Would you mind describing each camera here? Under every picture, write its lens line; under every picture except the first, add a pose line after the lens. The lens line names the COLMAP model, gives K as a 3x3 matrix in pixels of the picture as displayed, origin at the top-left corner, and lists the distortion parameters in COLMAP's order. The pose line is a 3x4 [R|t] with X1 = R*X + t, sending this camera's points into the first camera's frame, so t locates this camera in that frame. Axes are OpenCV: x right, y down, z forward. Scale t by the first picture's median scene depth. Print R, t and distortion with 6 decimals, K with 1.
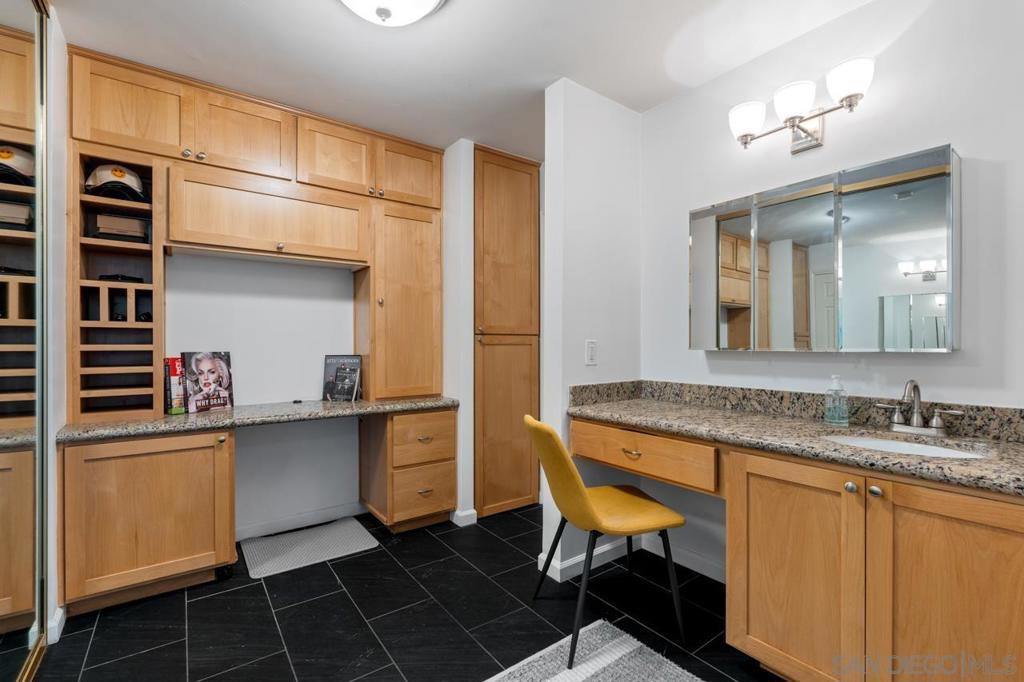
lens RADIAL K [[458.9, 0, 513.1], [0, 458.9, 346.2], [0, 0, 1]] dist [0.002769, 0.000728]
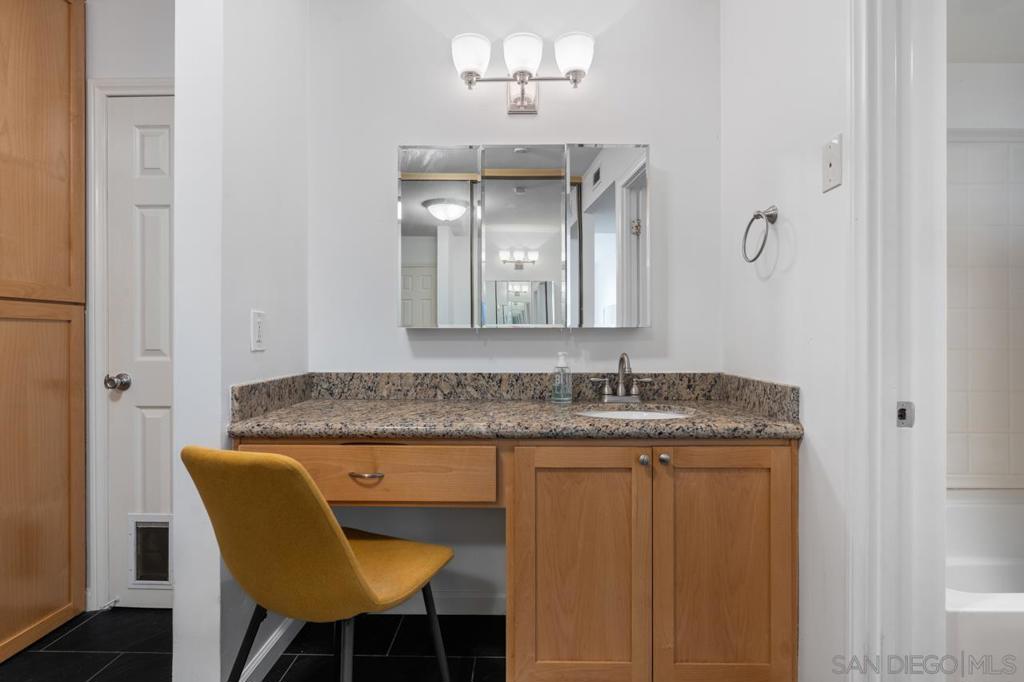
lens RADIAL K [[550.6, 0, 510.7], [0, 550.6, 332.6], [0, 0, 1]] dist [-0.004530, -0.000385]
pose [[0.610116, 0.003092, 0.792306, -0.288057], [0.003079, 0.999976, -0.006273, 0.028877], [-0.792306, 0.006267, 0.610091, 0.375810]]
